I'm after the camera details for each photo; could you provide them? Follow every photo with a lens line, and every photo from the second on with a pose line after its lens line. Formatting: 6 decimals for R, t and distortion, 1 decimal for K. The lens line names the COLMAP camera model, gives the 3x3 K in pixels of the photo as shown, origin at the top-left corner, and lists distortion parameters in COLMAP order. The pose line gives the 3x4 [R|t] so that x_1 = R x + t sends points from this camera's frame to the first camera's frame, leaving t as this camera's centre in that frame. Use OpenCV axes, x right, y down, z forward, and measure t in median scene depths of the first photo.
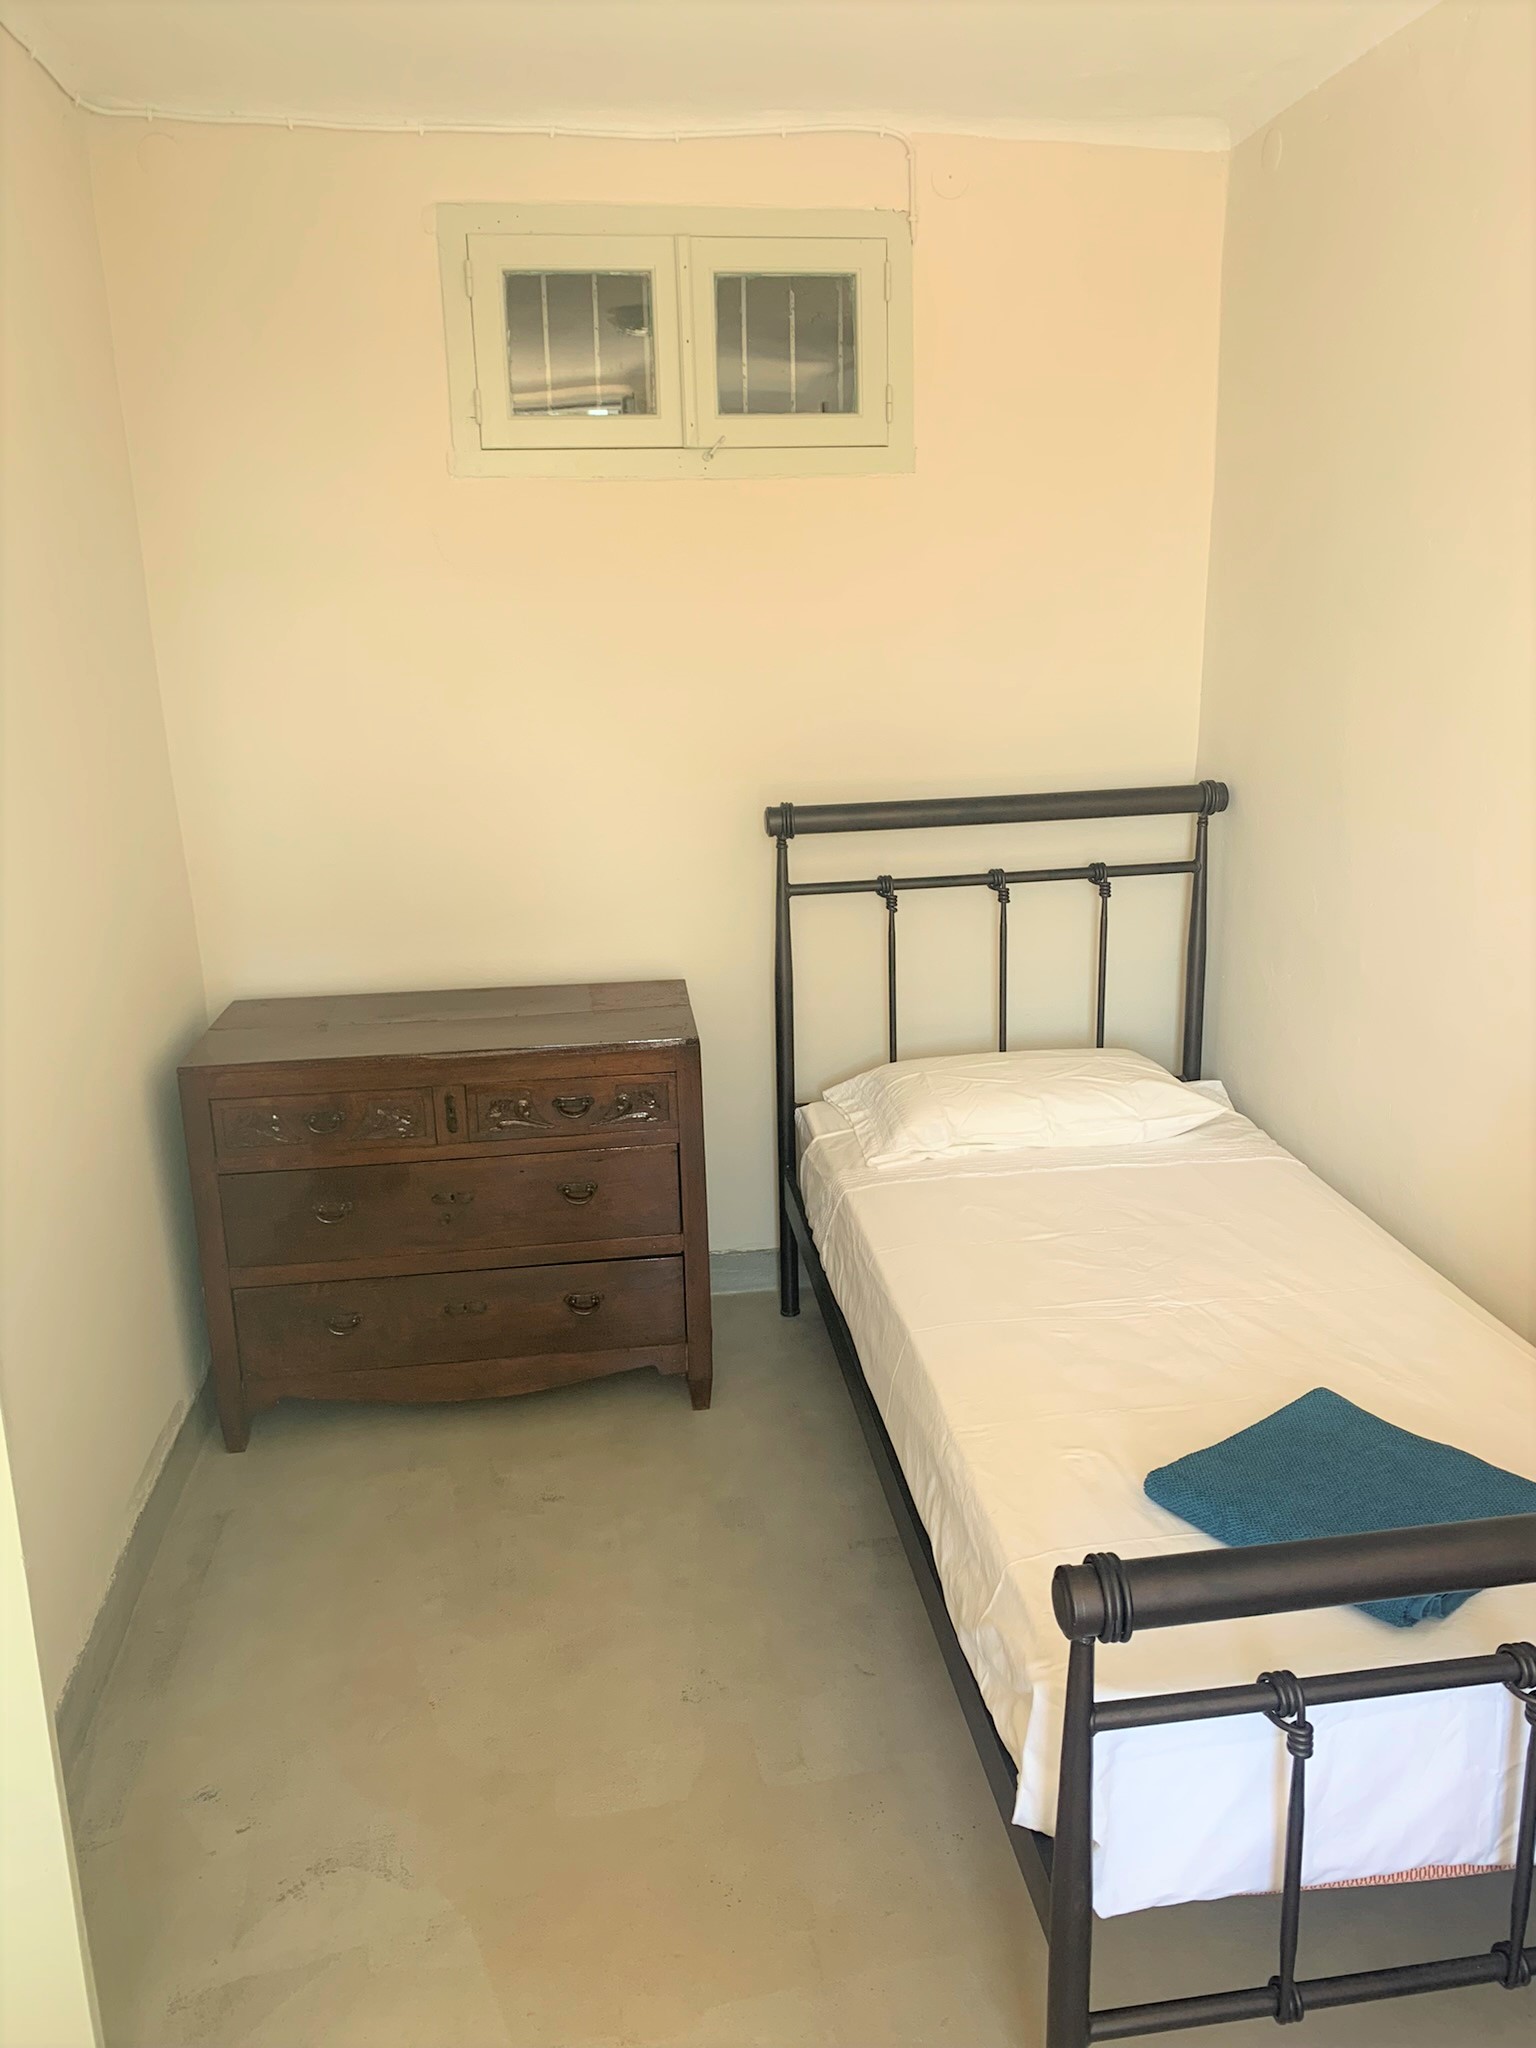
lens RADIAL K [[1416.4, 0, 768.0], [0, 1416.4, 1024.0], [0, 0, 1]] dist [0.061424, -0.092521]
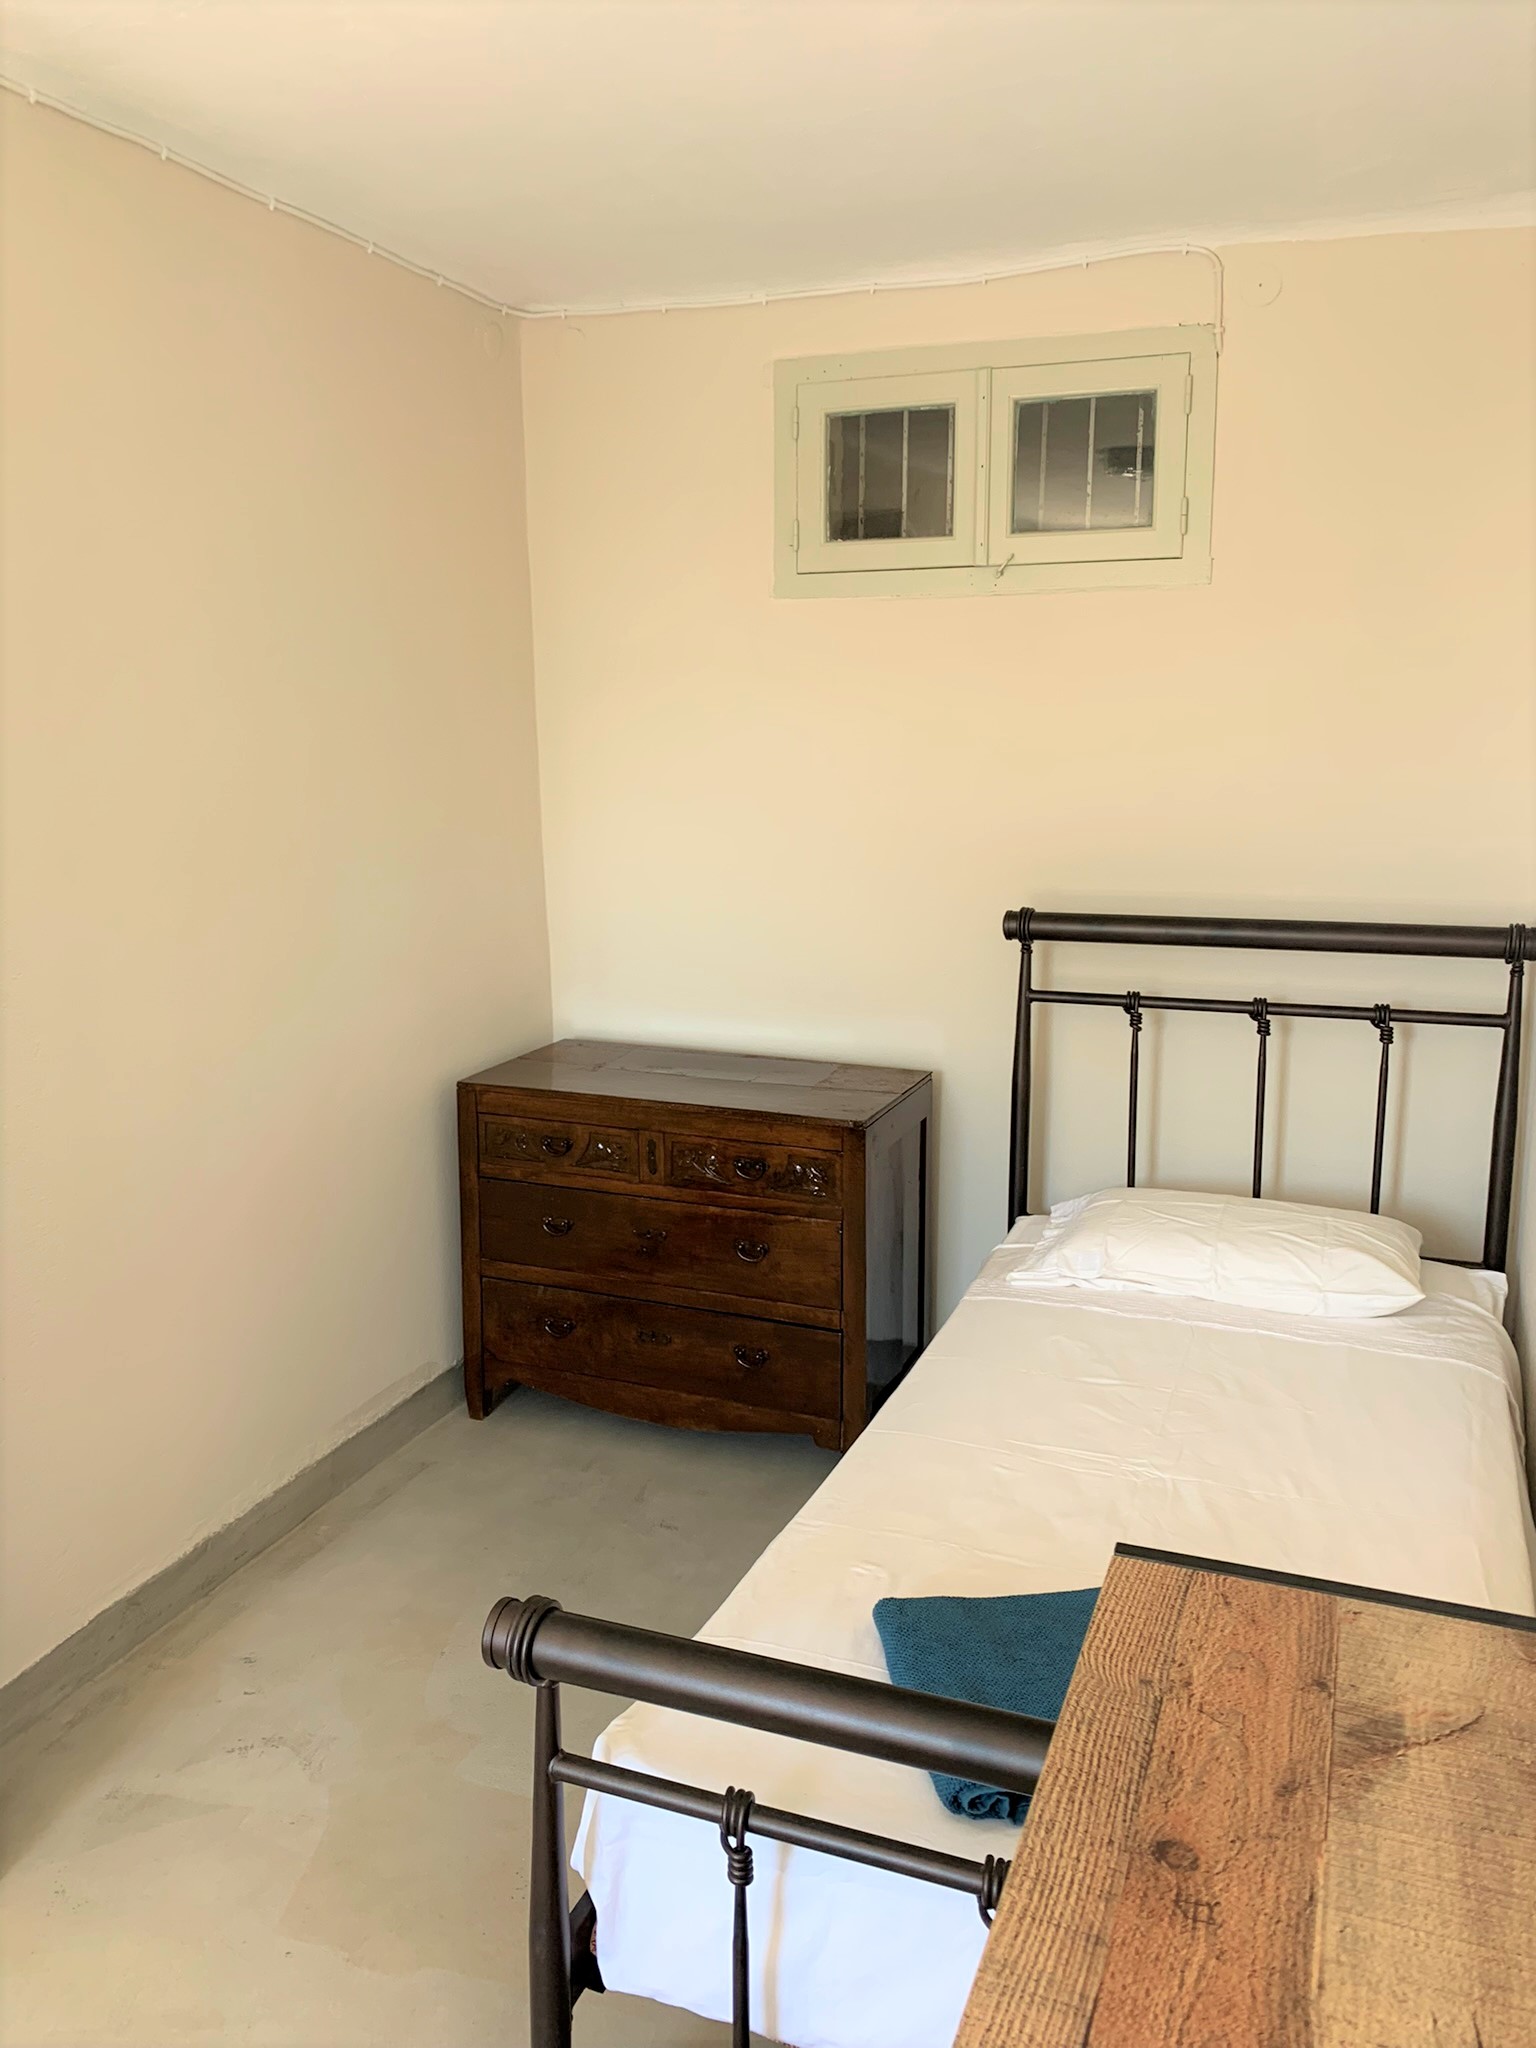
lens RADIAL K [[1416.4, 0, 768.0], [0, 1416.4, 1024.0], [0, 0, 1]] dist [0.061424, -0.092521]
pose [[0.883125, 0.117588, -0.454162, 0.333271], [-0.149165, 0.988221, -0.034192, -0.014576], [0.444792, 0.097941, 0.890263, 0.038265]]
